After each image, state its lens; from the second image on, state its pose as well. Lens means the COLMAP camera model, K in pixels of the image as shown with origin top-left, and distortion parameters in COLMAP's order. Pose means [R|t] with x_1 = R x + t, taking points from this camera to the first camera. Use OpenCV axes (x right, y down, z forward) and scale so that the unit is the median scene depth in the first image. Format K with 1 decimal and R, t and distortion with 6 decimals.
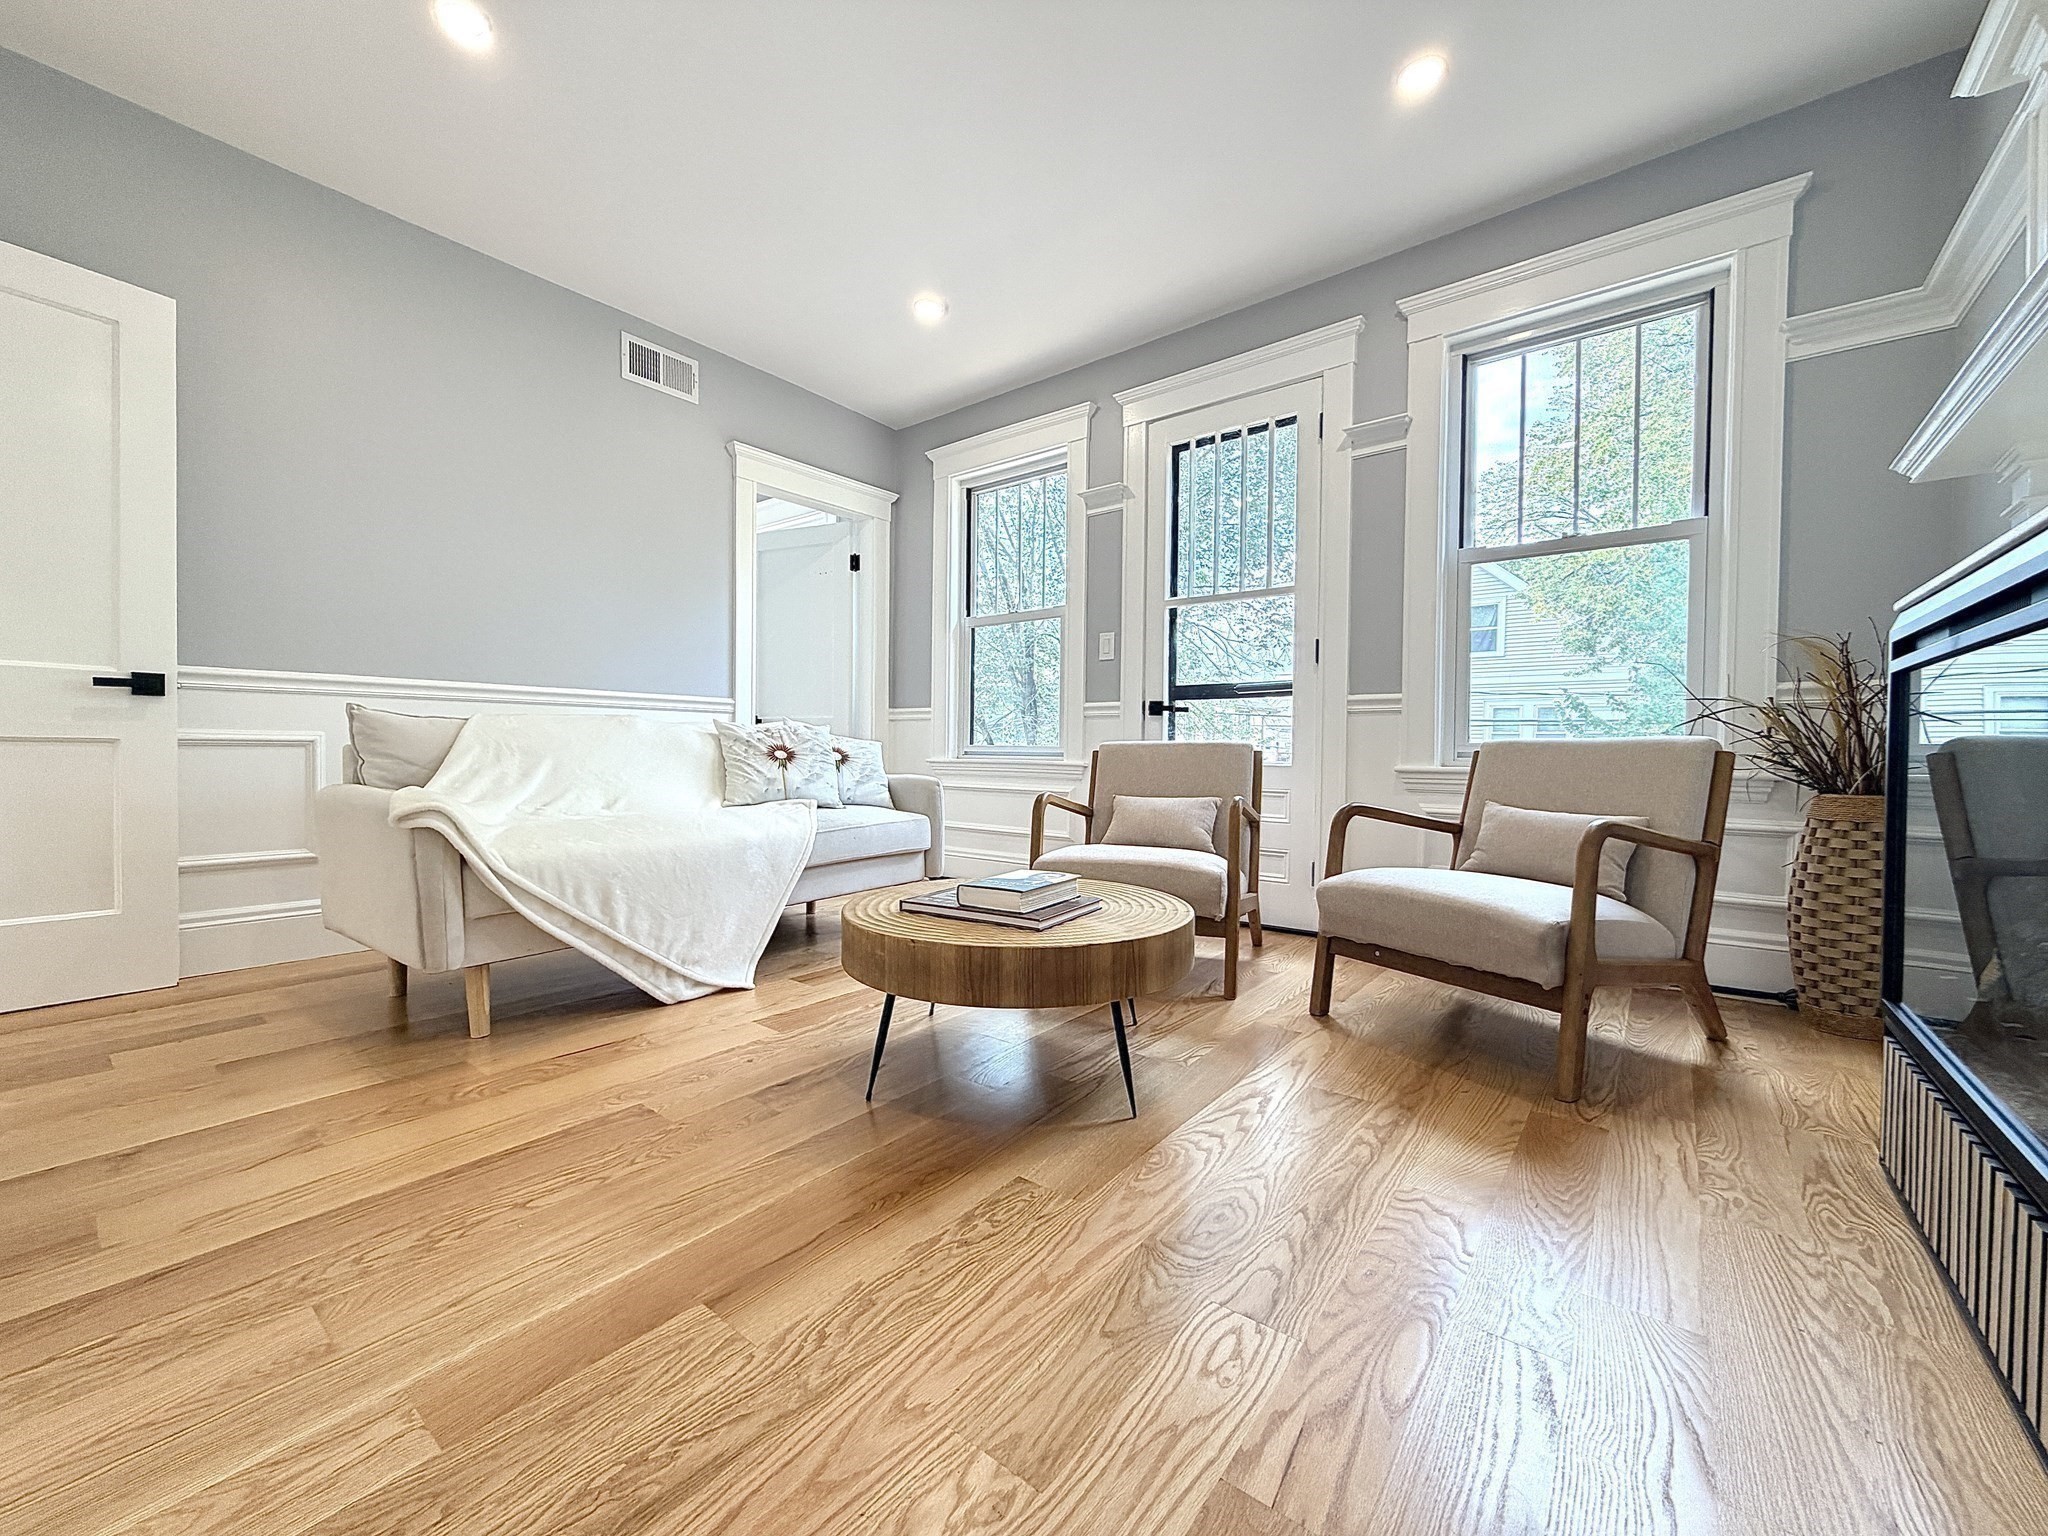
lens RADIAL K [[818.9, 0, 1018.2], [0, 818.9, 765.1], [0, 0, 1]] dist [-0.000257, 0.000103]
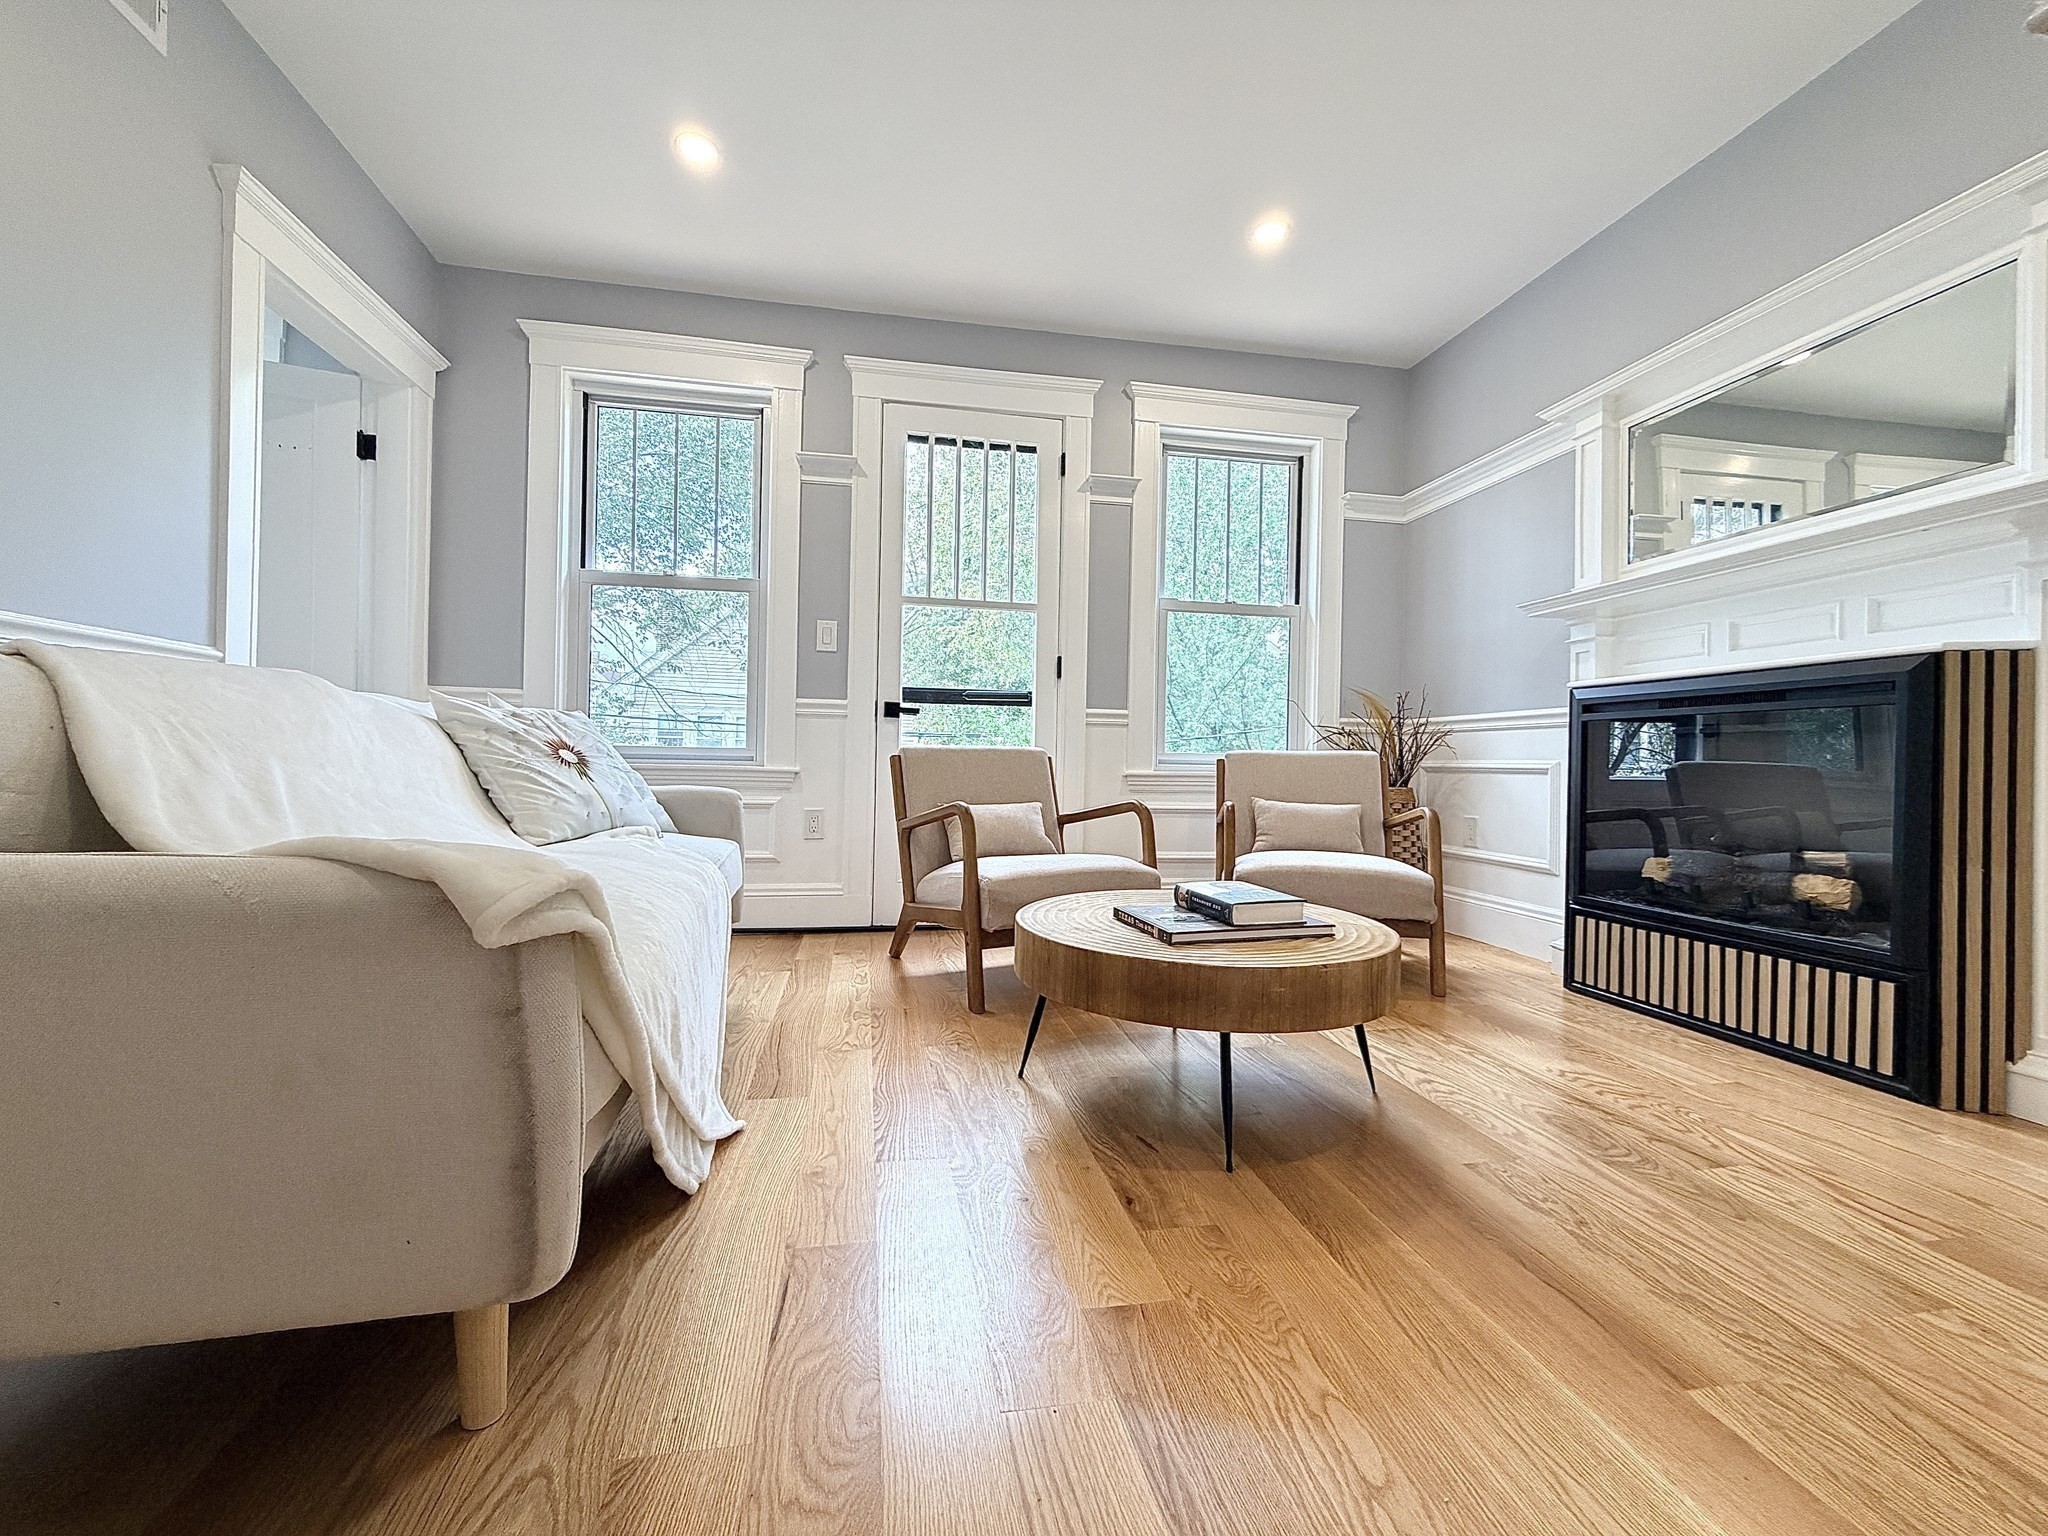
lens RADIAL K [[820.0, 0, 992.5], [0, 820.0, 772.2], [0, 0, 1]] dist [-0.003945, 0.002337]
pose [[0.653007, -0.008368, 0.757306, -0.658122], [0.000415, 0.999943, 0.010691, -0.011117], [-0.757352, -0.006667, 0.652973, 0.421886]]
